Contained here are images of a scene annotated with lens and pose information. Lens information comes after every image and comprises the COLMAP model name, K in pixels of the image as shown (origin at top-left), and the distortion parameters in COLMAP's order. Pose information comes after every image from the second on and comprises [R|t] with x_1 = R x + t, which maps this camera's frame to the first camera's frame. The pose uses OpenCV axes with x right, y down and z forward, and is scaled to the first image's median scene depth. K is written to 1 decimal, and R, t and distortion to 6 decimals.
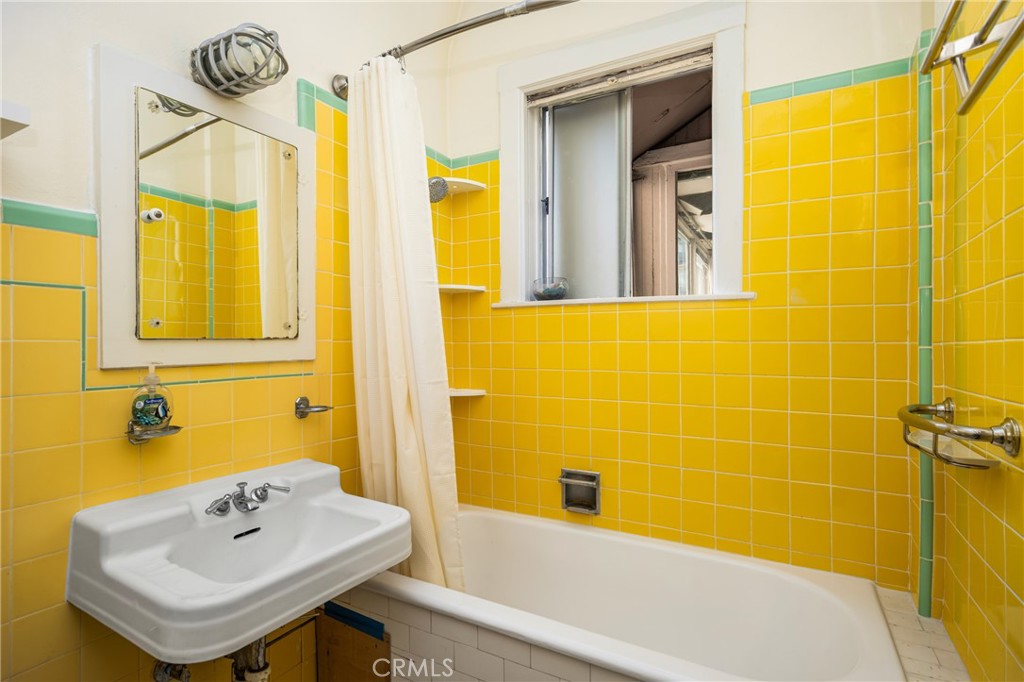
lens RADIAL K [[495.2, 0, 513.4], [0, 495.2, 343.0], [0, 0, 1]] dist [-0.002640, -0.000157]
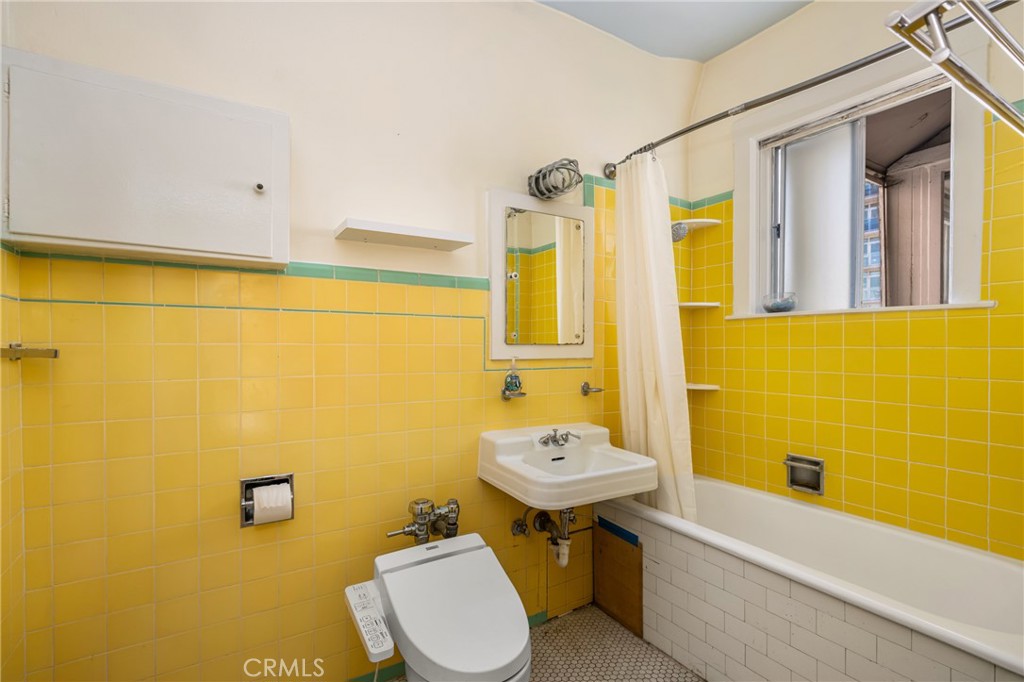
lens RADIAL K [[474.9, 0, 513.1], [0, 474.9, 349.2], [0, 0, 1]] dist [0.011490, 0.001099]
pose [[0.877255, 0.006963, -0.479975, 0.081306], [-0.005958, 0.999976, 0.003617, 0.002970], [0.479988, -0.000314, 0.877275, -0.388152]]
